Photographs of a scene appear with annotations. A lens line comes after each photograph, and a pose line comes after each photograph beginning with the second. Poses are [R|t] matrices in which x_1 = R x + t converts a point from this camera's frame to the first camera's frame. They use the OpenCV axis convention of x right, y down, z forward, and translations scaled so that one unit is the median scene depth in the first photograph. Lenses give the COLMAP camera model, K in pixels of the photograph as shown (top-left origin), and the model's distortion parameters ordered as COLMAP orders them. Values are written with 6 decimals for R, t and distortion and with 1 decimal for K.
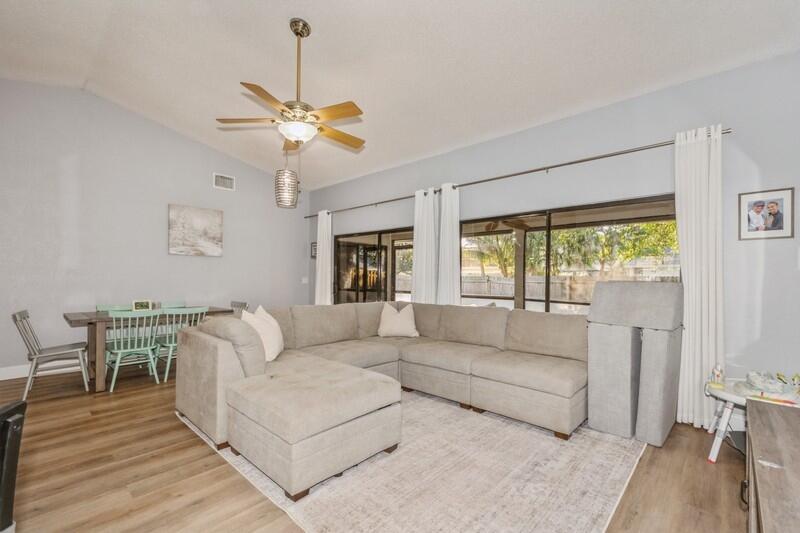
lens RADIAL K [[350.1, 0, 398.2], [0, 350.1, 276.0], [0, 0, 1]] dist [0.003771, 0.000244]
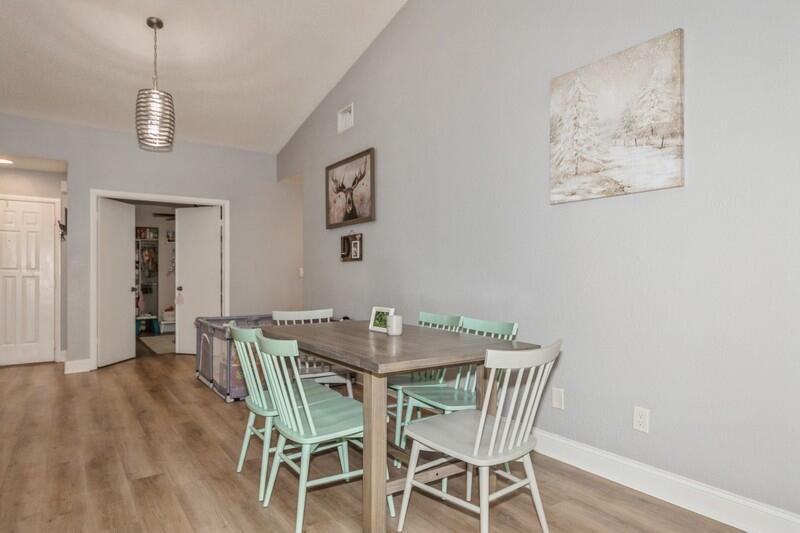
lens RADIAL K [[484.7, 0, 401.5], [0, 484.7, 278.5], [0, 0, 1]] dist [-0.000216, -0.000921]
pose [[-0.200635, -0.004230, -0.979657, -0.075267], [-0.000014, 0.999991, -0.004315, 0.026723], [0.979666, -0.000852, -0.200633, 0.997960]]
